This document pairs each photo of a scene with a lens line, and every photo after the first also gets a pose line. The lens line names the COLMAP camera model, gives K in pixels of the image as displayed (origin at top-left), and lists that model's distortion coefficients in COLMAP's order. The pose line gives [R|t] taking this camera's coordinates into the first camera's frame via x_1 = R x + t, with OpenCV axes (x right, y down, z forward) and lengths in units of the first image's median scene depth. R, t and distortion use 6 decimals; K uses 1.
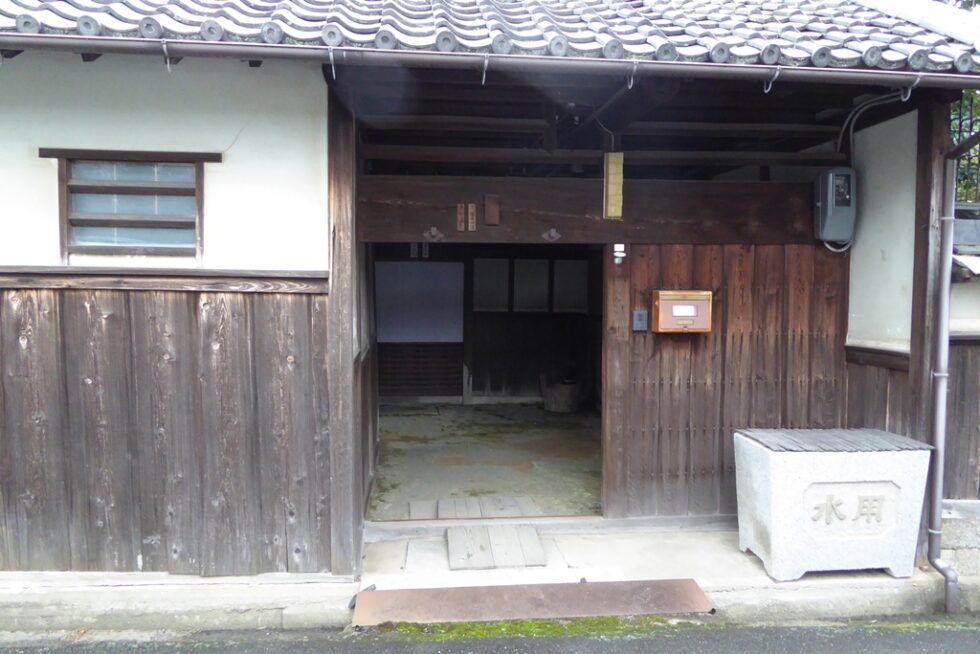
lens RADIAL K [[713.1, 0, 490.3], [0, 713.1, 324.3], [0, 0, 1]] dist [-0.003673, -0.001668]
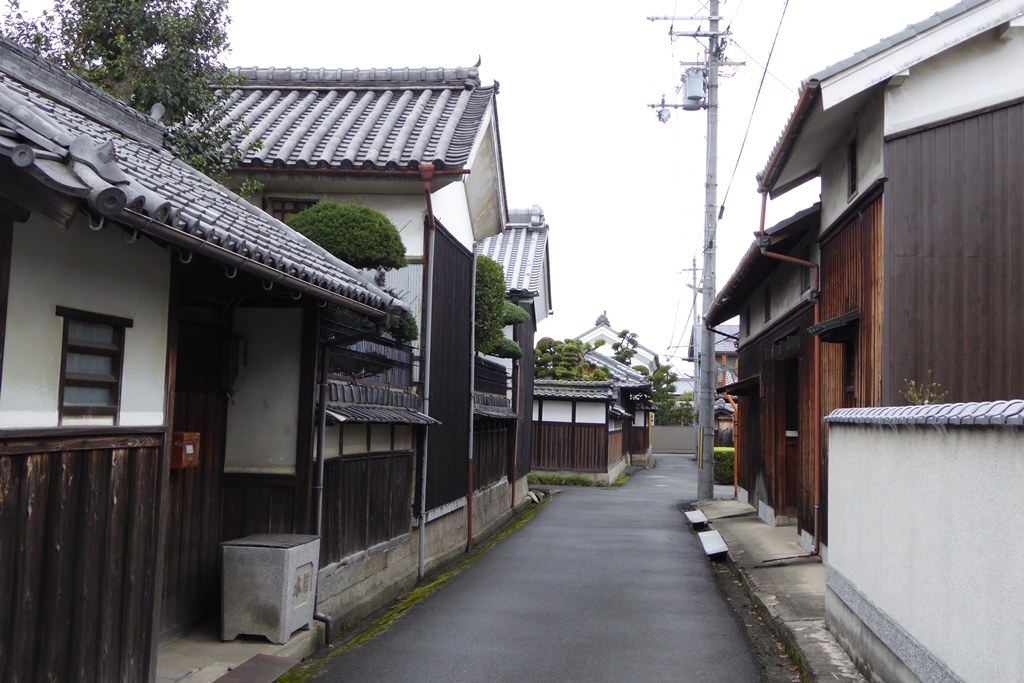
lens RADIAL K [[1320.0, 0, 512.2], [0, 1320.0, 341.1], [0, 0, 1]] dist [-0.007077, 0.000000]
pose [[0.193919, 0.046128, 0.979932, -2.027615], [0.026766, 0.998273, -0.052288, -0.080750], [-0.980652, 0.036368, 0.192349, 0.051582]]
